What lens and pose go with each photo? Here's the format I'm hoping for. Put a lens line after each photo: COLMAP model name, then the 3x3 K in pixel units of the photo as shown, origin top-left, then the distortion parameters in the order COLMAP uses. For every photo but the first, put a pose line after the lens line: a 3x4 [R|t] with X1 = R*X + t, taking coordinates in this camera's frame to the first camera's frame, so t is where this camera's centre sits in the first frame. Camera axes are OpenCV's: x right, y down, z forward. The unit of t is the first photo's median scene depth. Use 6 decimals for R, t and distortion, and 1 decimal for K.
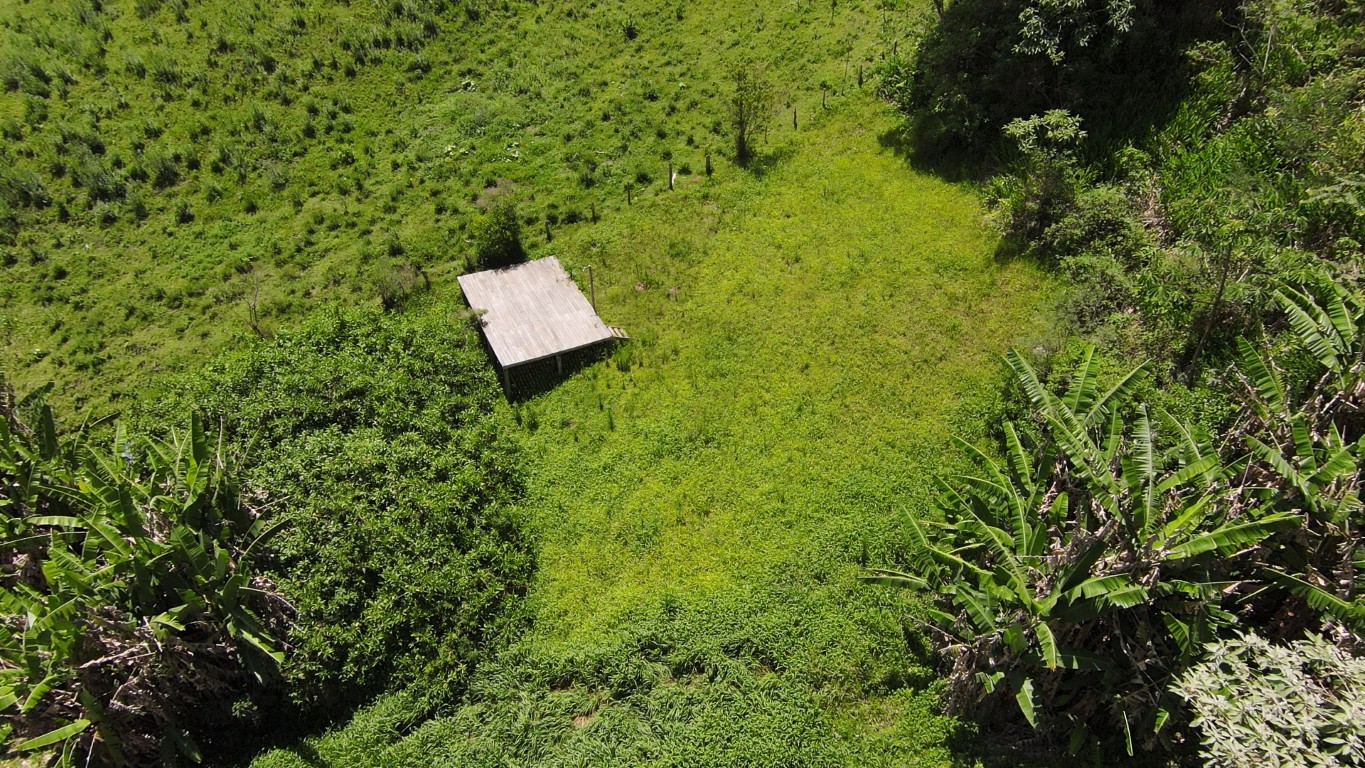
lens RADIAL K [[748.5, 0, 682.5], [0, 748.5, 384.0], [0, 0, 1]] dist [0.080769, -0.035868]
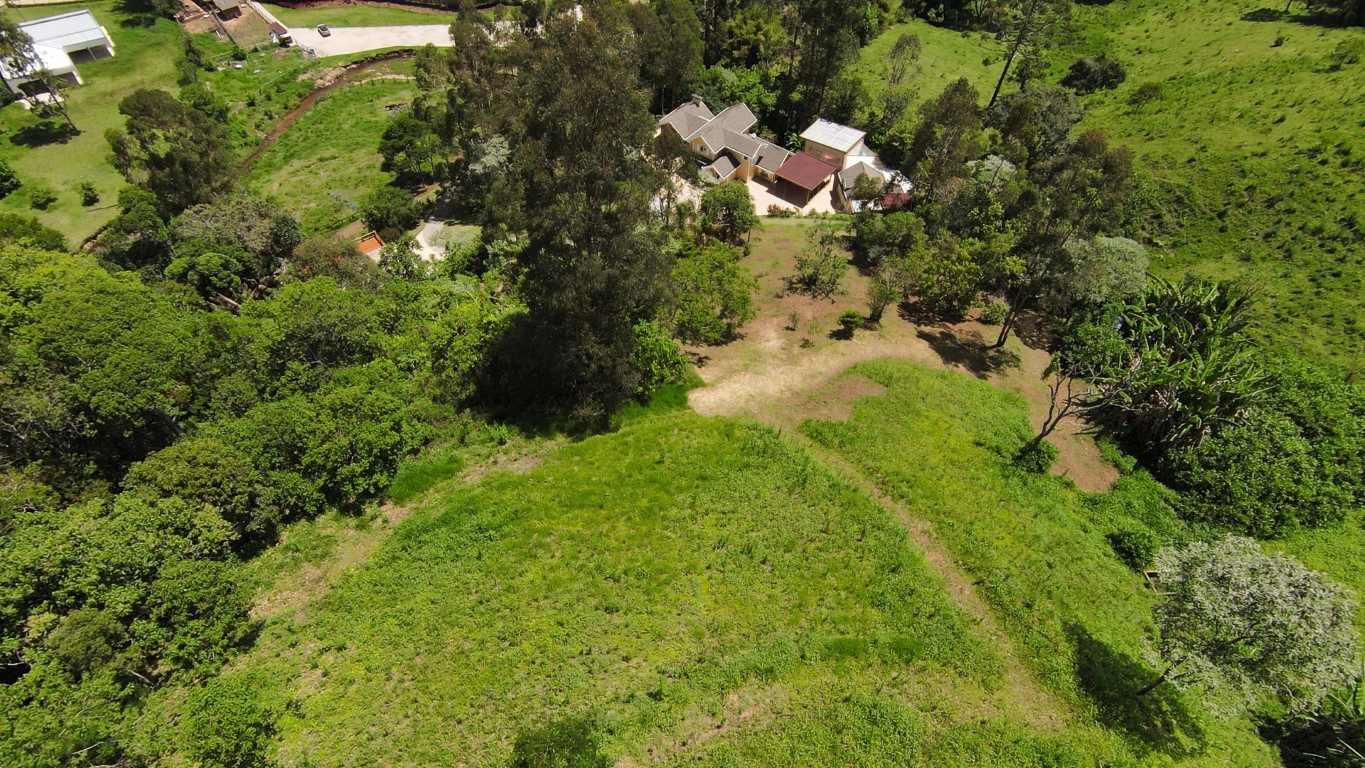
lens RADIAL K [[740.0, 0, 682.5], [0, 740.0, 384.0], [0, 0, 1]] dist [0.060387, -0.020412]
pose [[-0.023303, 0.767044, -0.641171, 0.616643], [-0.657874, 0.471150, 0.587555, -0.086625], [0.752768, 0.435501, 0.493639, -1.003713]]
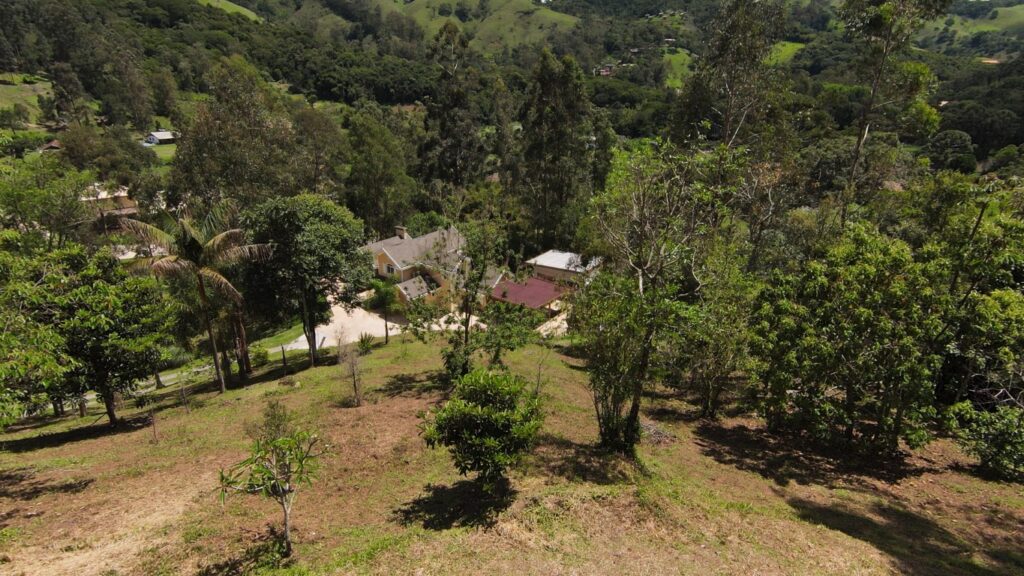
lens RADIAL K [[555.1, 0, 512.0], [0, 555.1, 288.0], [0, 0, 1]] dist [0.060387, -0.020412]
pose [[-0.016323, 0.359646, -0.932946, -0.459811], [-0.651955, 0.703610, 0.282645, 0.512491], [0.758082, 0.612852, 0.222988, 0.061955]]
